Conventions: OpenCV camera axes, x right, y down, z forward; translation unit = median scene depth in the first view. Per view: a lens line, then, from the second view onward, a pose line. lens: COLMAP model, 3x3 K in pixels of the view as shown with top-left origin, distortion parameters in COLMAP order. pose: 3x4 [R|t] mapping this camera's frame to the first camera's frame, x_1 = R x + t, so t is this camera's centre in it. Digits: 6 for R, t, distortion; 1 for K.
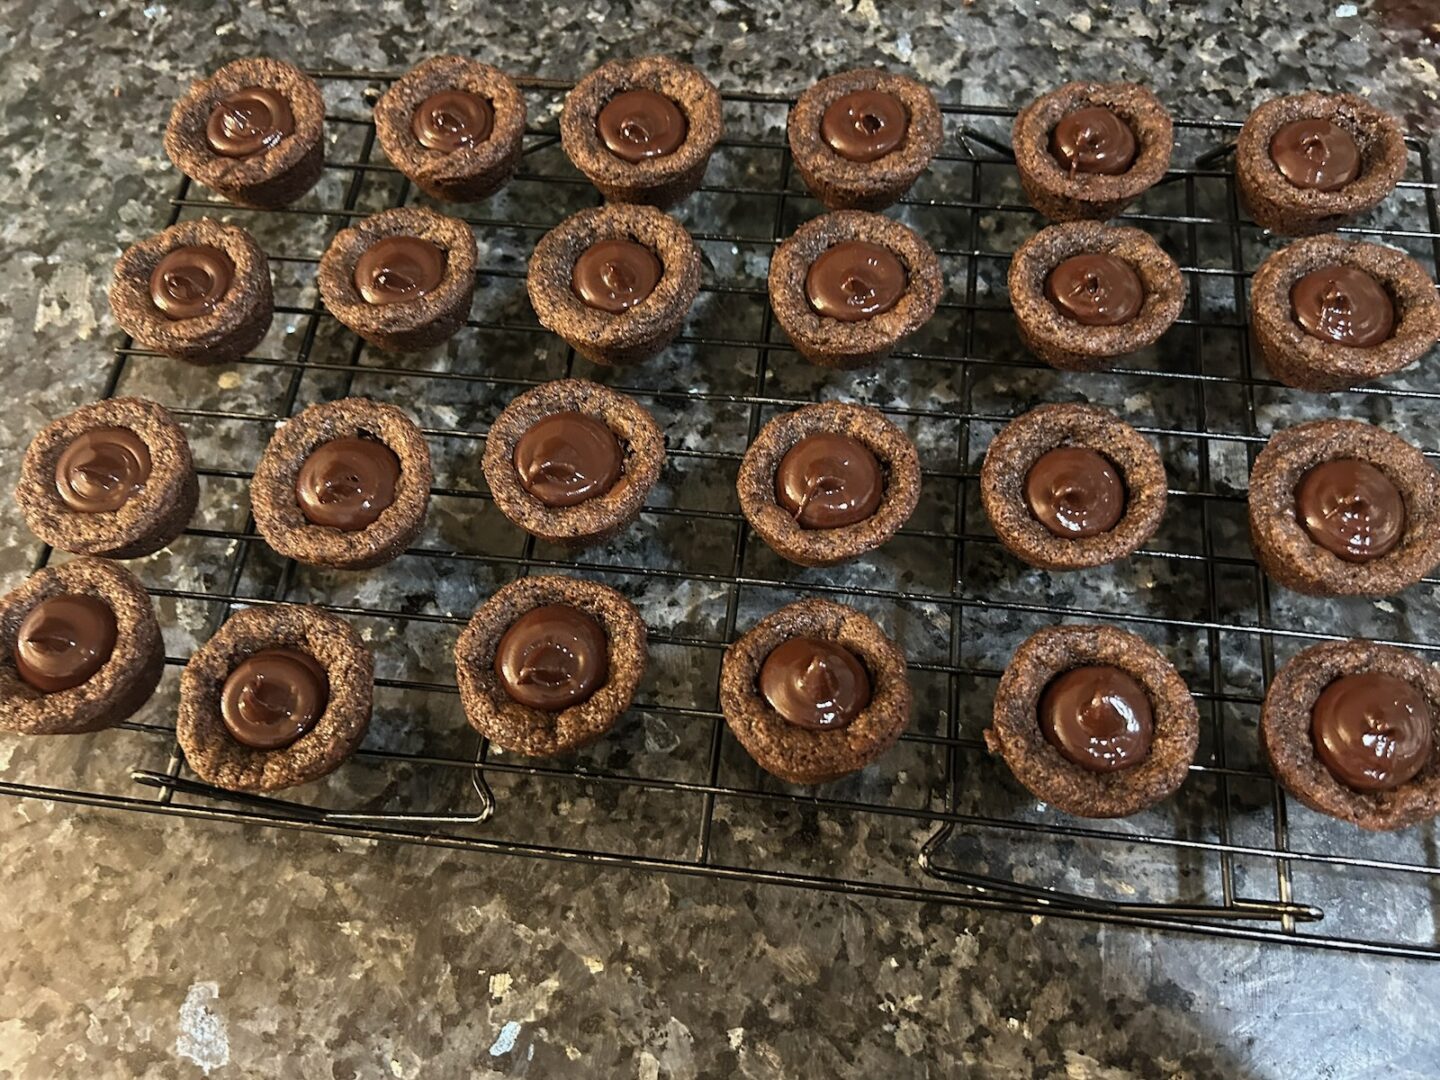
lens RADIAL K [[1109.7, 0, 720.0], [0, 1109.7, 540.0], [0, 0, 1]] dist [0.045859, -0.070767]
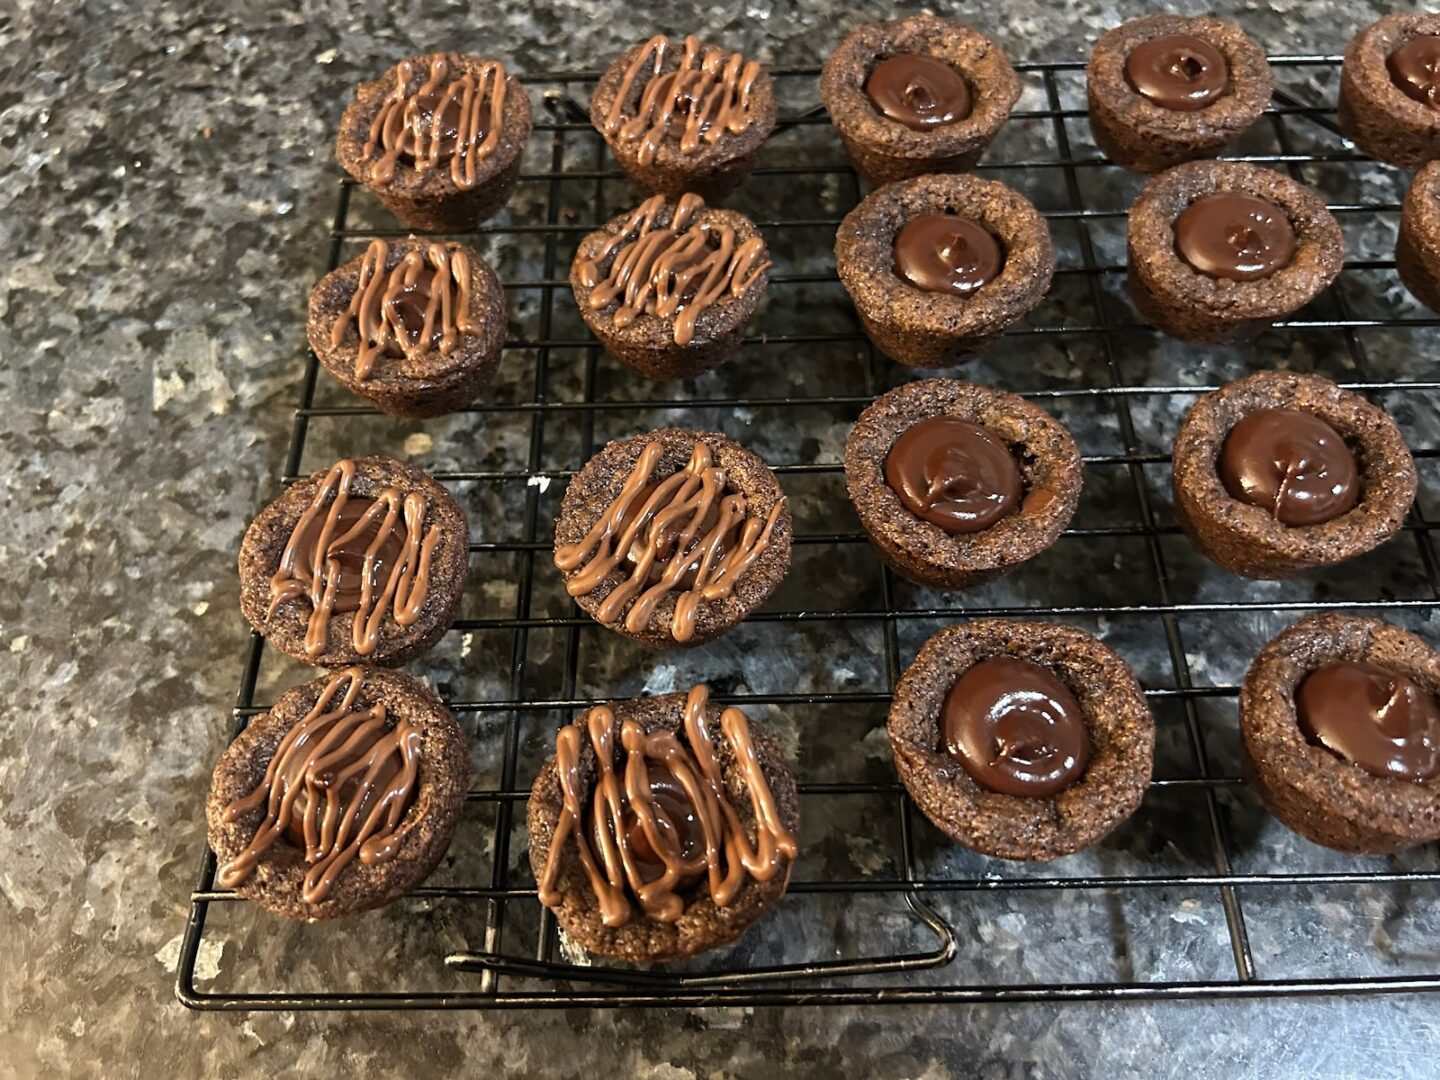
lens RADIAL K [[1109.7, 0, 720.0], [0, 1109.7, 540.0], [0, 0, 1]] dist [0.045859, -0.070767]
pose [[0.991356, -0.100734, 0.084063, -0.283755], [0.107787, 0.990614, -0.084062, 0.015806], [-0.074806, 0.092397, 0.992908, 0.181133]]
